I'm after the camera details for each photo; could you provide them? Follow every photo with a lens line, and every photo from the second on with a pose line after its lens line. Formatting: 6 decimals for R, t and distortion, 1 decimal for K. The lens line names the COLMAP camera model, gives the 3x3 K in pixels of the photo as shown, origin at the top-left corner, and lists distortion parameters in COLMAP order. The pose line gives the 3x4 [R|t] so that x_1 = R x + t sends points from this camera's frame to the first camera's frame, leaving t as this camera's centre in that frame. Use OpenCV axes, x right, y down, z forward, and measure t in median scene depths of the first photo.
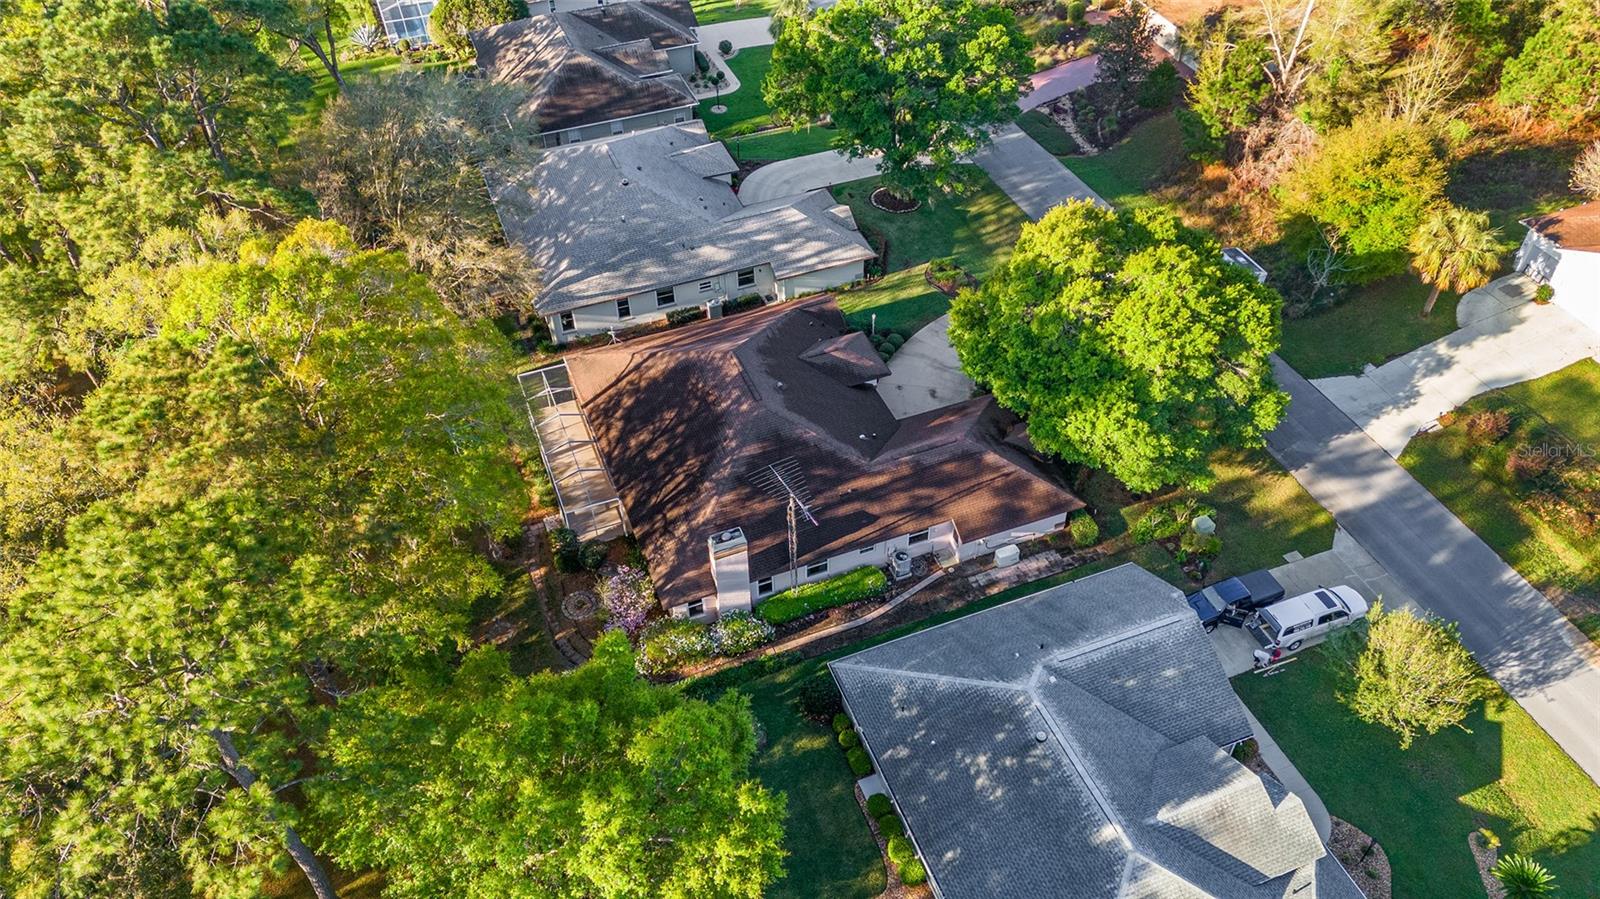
lens RADIAL K [[1158.3, 0, 807.6], [0, 1158.3, 464.6], [0, 0, 1]] dist [0.007379, 0.003676]
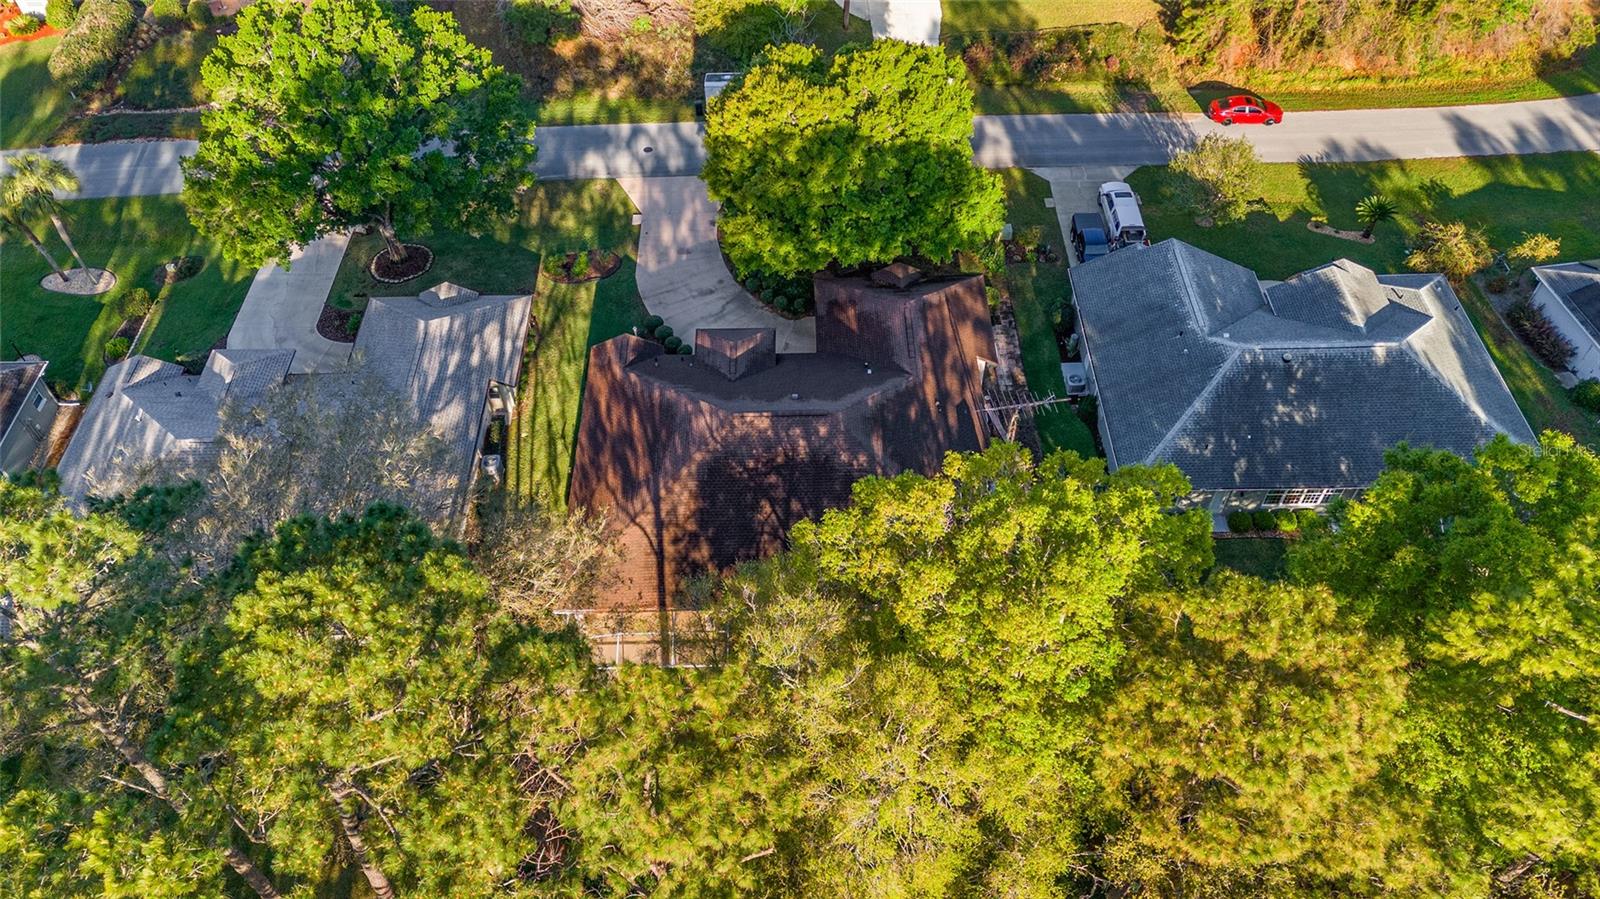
lens RADIAL K [[1155.9, 0, 800.0], [0, 1155.9, 449.5], [0, 0, 1]] dist [0.007422, -0.000145]
pose [[0.352898, -0.704592, 0.615640, -0.602948], [0.657350, 0.654937, 0.372759, -0.373153], [-0.665848, 0.273145, 0.694289, 0.391257]]
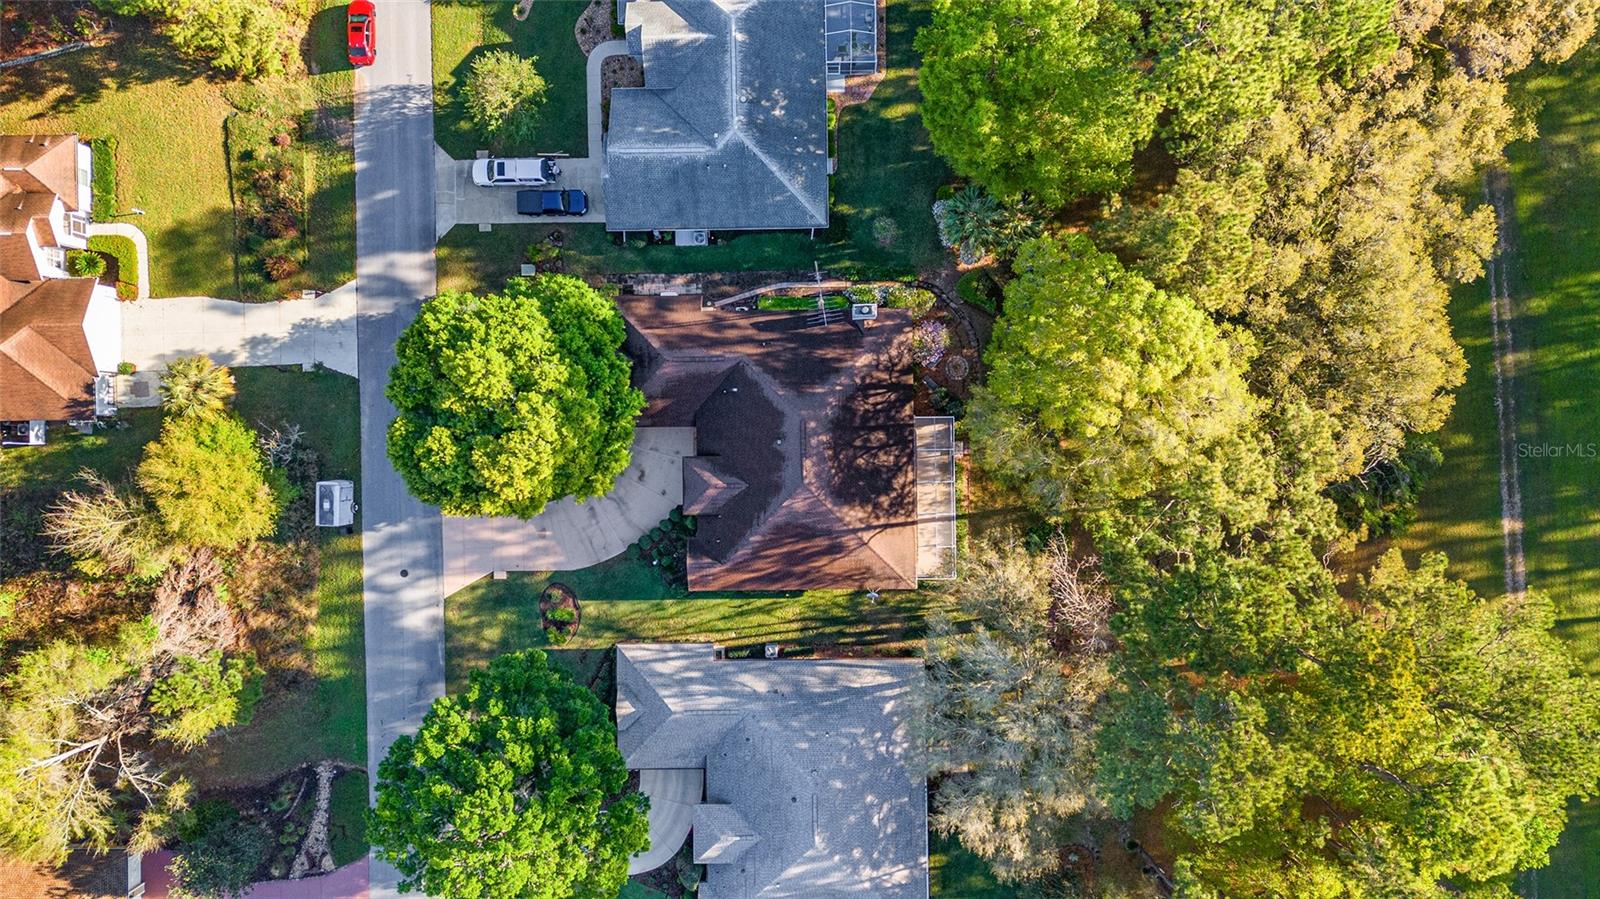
lens RADIAL K [[1155.9, 0, 800.0], [0, 1155.9, 449.5], [0, 0, 1]] dist [0.007422, -0.000145]
pose [[-0.934052, -0.356095, 0.027277, -0.085837], [0.271079, -0.657180, 0.703300, -0.999611], [-0.232516, 0.664313, 0.710369, 0.062410]]
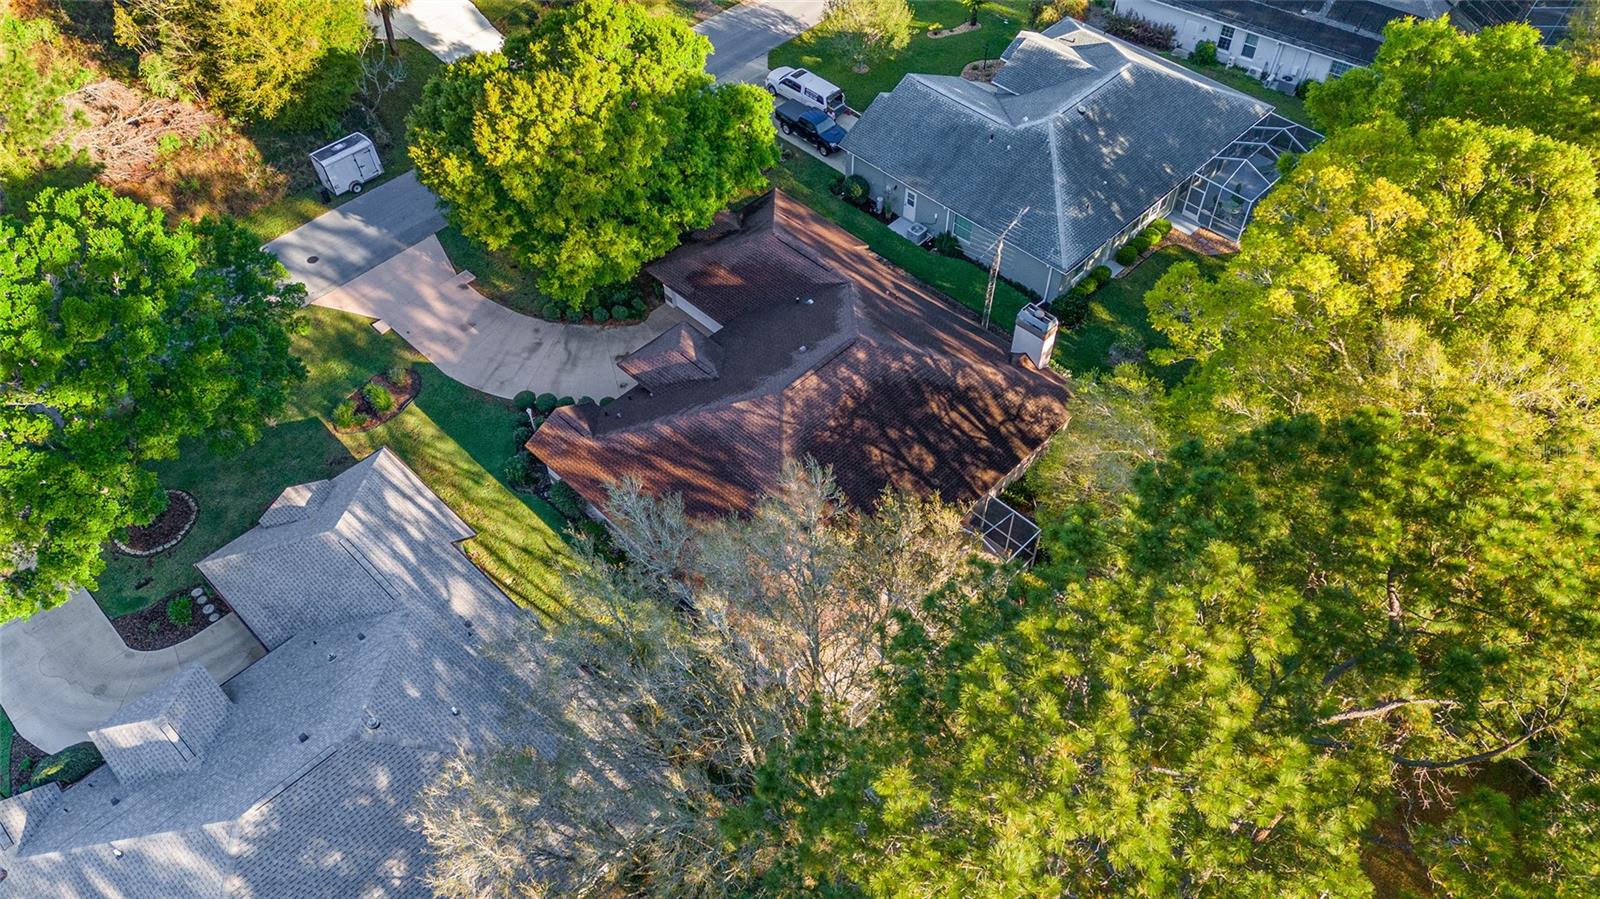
lens RADIAL K [[1158.3, 0, 807.6], [0, 1158.3, 464.6], [0, 0, 1]] dist [0.007379, 0.003676]
pose [[-0.407871, -0.692649, 0.594877, -0.585098], [0.642219, 0.245475, 0.726152, -0.656813], [-0.648996, 0.678218, 0.344710, 0.768808]]
